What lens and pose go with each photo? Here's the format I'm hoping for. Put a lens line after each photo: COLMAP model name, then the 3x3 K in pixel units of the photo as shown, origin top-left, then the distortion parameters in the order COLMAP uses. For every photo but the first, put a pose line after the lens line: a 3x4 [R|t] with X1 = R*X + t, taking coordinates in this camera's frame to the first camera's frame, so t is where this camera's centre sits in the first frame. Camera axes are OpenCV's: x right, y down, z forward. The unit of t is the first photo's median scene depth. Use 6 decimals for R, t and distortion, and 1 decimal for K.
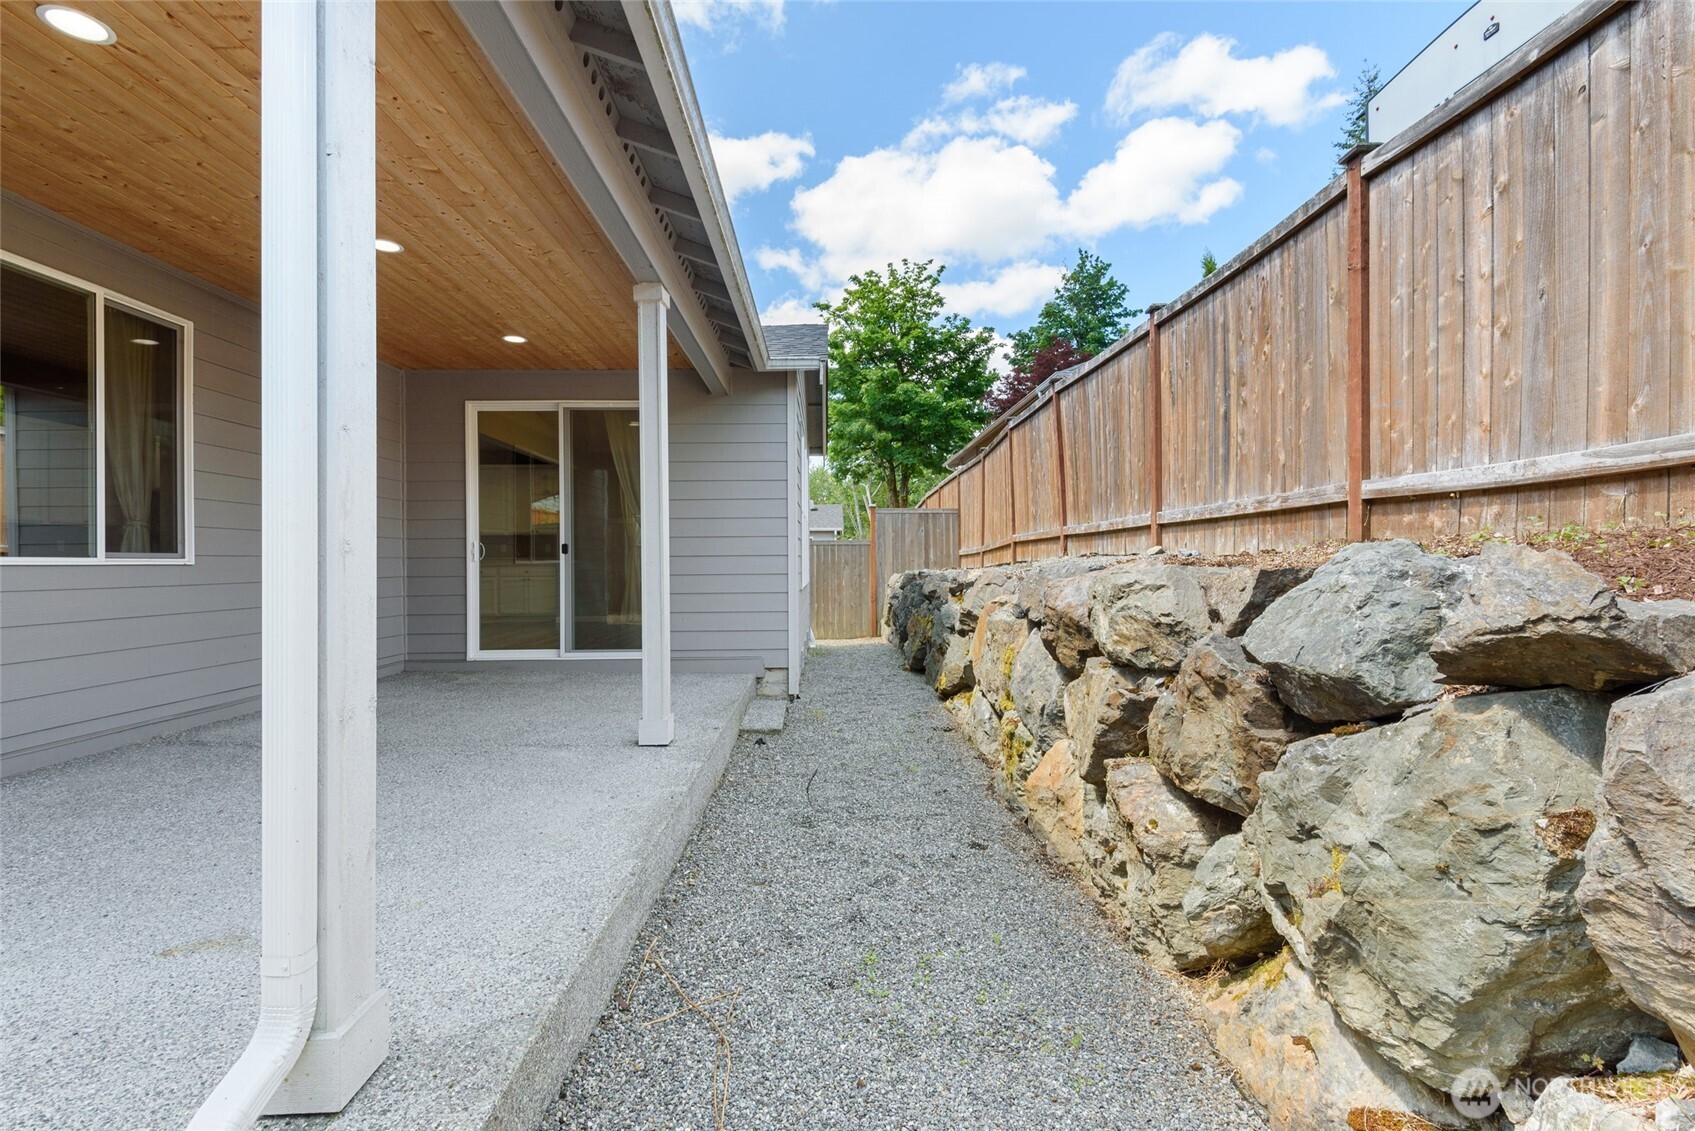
lens RADIAL K [[751.6, 0, 847.5], [0, 751.6, 565.5], [0, 0, 1]] dist [0.000431, 0.000142]
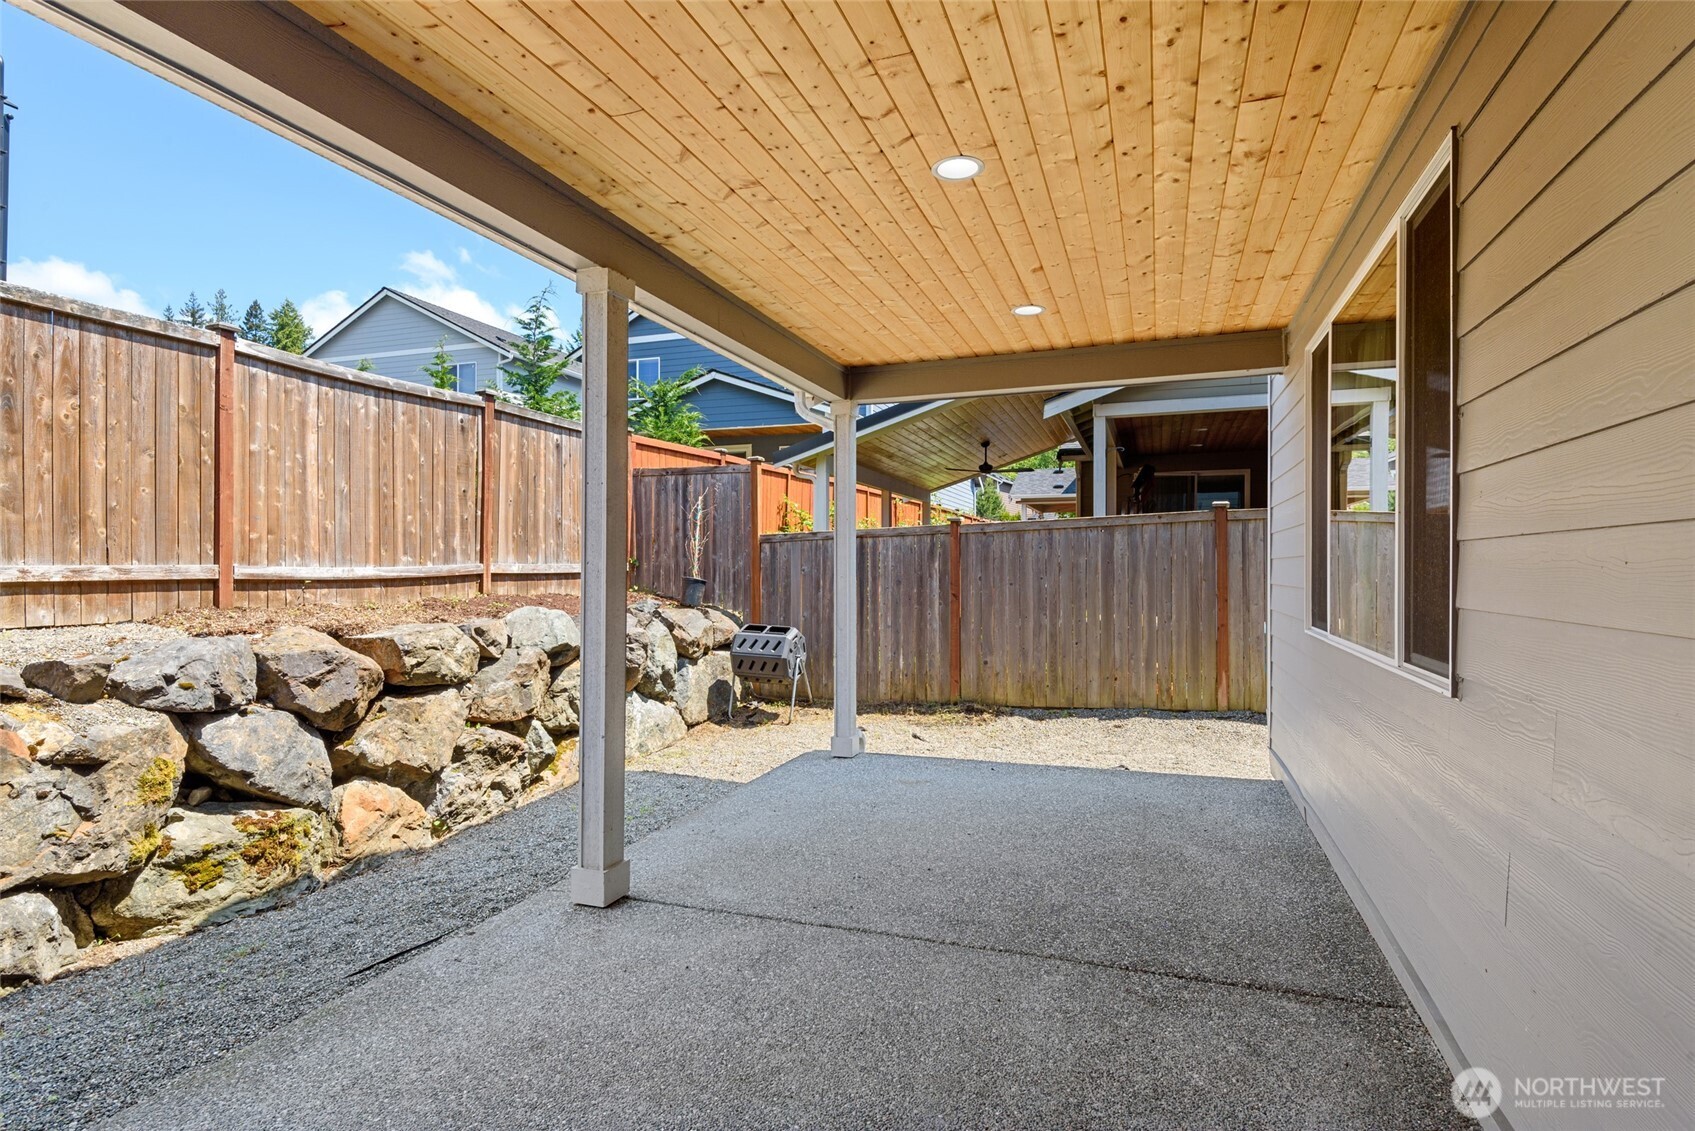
lens RADIAL K [[863.3, 0, 847.5], [0, 863.3, 565.5], [0, 0, 1]] dist [-0.000074, 0.000000]
pose [[-0.931788, 0.006631, 0.362943, -1.104067], [0.006513, 0.999978, -0.001550, -0.119944], [-0.362945, 0.000919, -0.931810, 2.405790]]
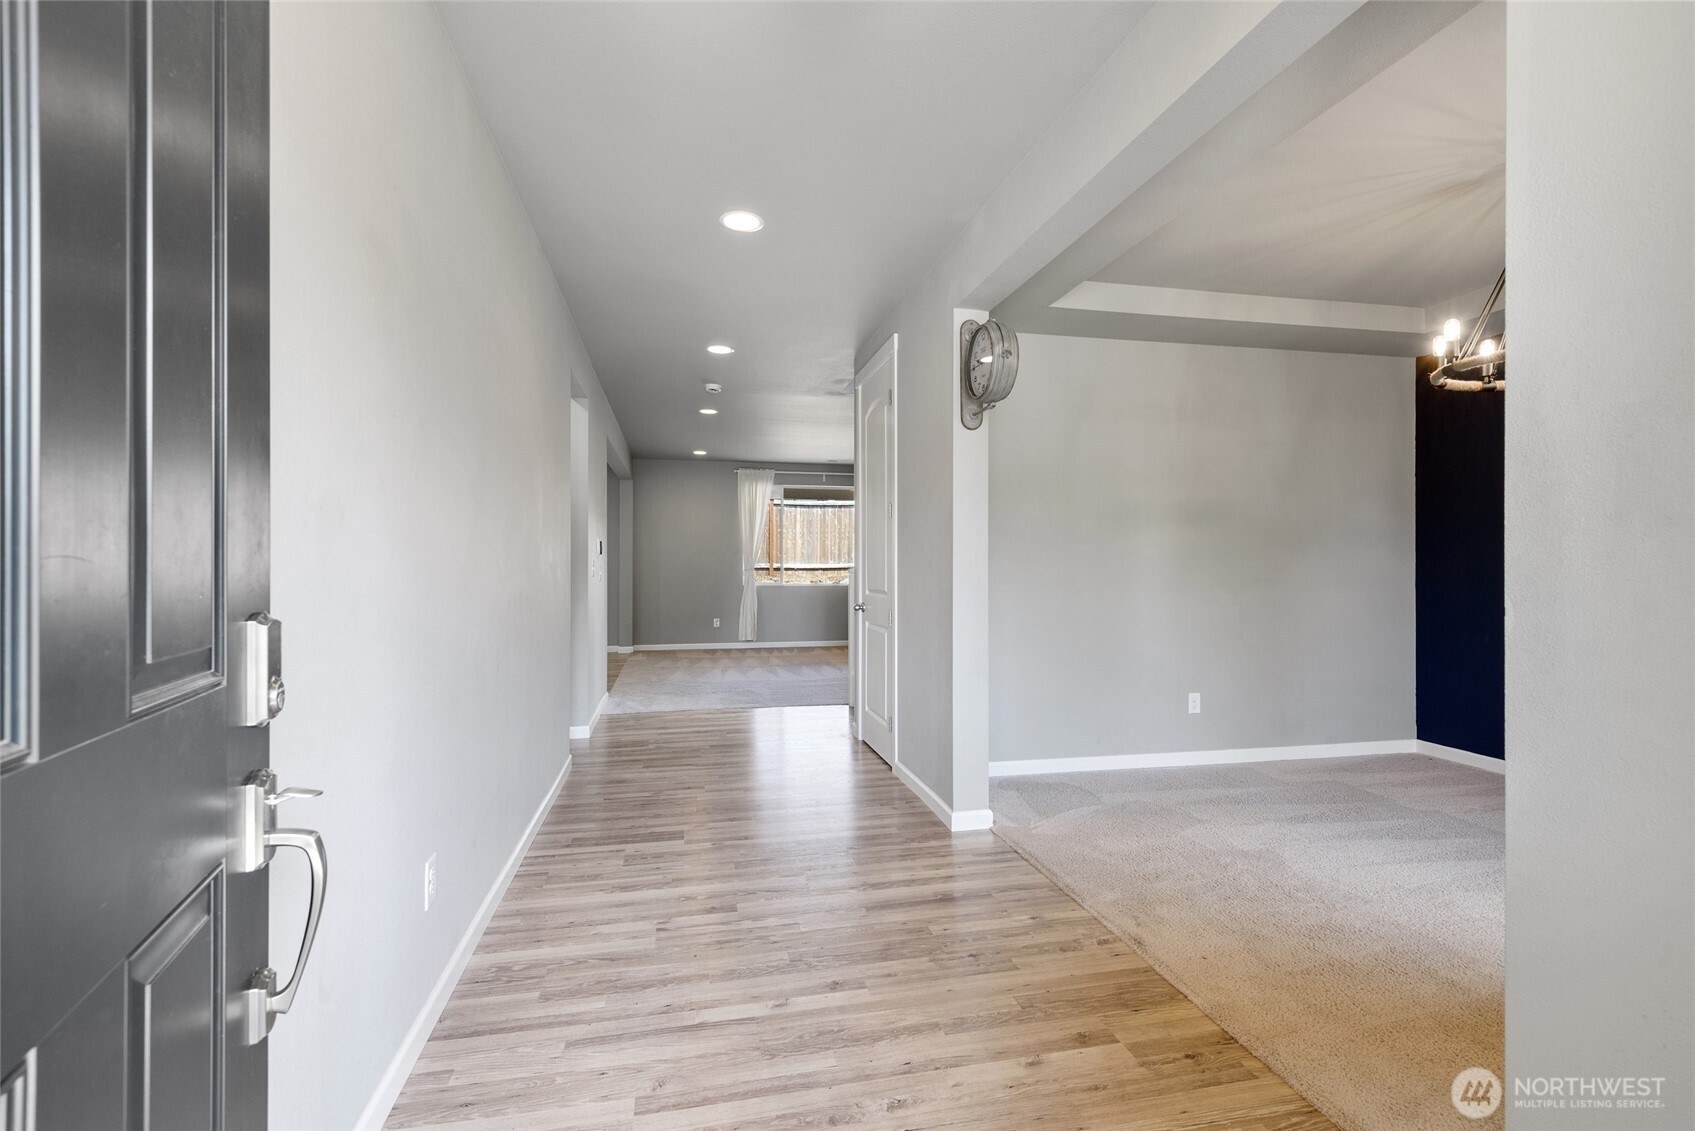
lens RADIAL K [[751.6, 0, 847.5], [0, 751.6, 565.5], [0, 0, 1]] dist [0.000431, 0.000142]
pose [[-0.188060, -0.000831, 0.982157, -4.991644], [0.004242, 0.999990, 0.001658, -0.128139], [-0.982148, 0.004478, -0.188054, 1.682785]]
